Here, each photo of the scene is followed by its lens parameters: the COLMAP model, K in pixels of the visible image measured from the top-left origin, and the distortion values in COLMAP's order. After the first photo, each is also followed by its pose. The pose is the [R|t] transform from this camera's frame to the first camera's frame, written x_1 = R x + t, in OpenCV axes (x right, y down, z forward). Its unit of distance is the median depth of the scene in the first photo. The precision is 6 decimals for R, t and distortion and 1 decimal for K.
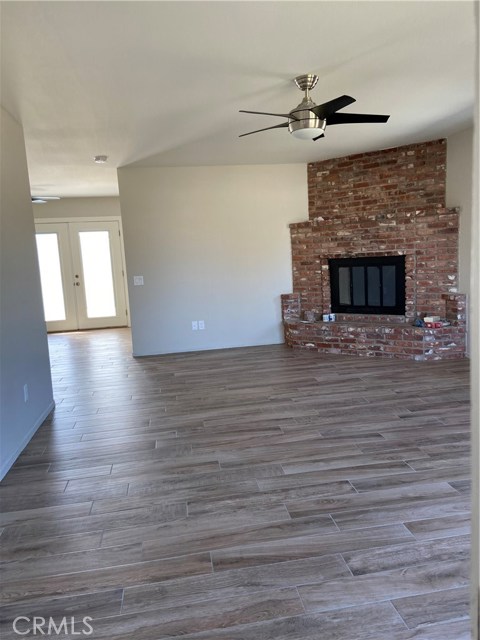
lens RADIAL K [[479.8, 0, 239.8], [0, 479.8, 315.6], [0, 0, 1]] dist [0.091680, -0.113753]
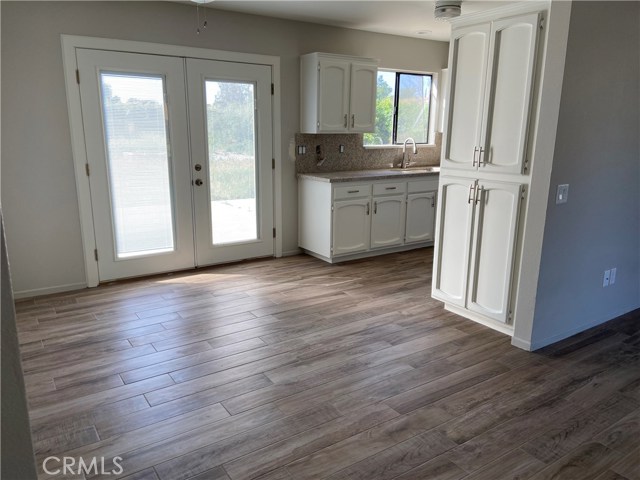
lens RADIAL K [[479.8, 0, 311.1], [0, 479.8, 244.3], [0, 0, 1]] dist [0.091680, -0.113753]
pose [[0.914846, -0.035037, 0.402280, -0.643092], [-0.002010, 0.995821, 0.091304, -0.068742], [-0.403798, -0.084338, 0.910952, 0.691373]]
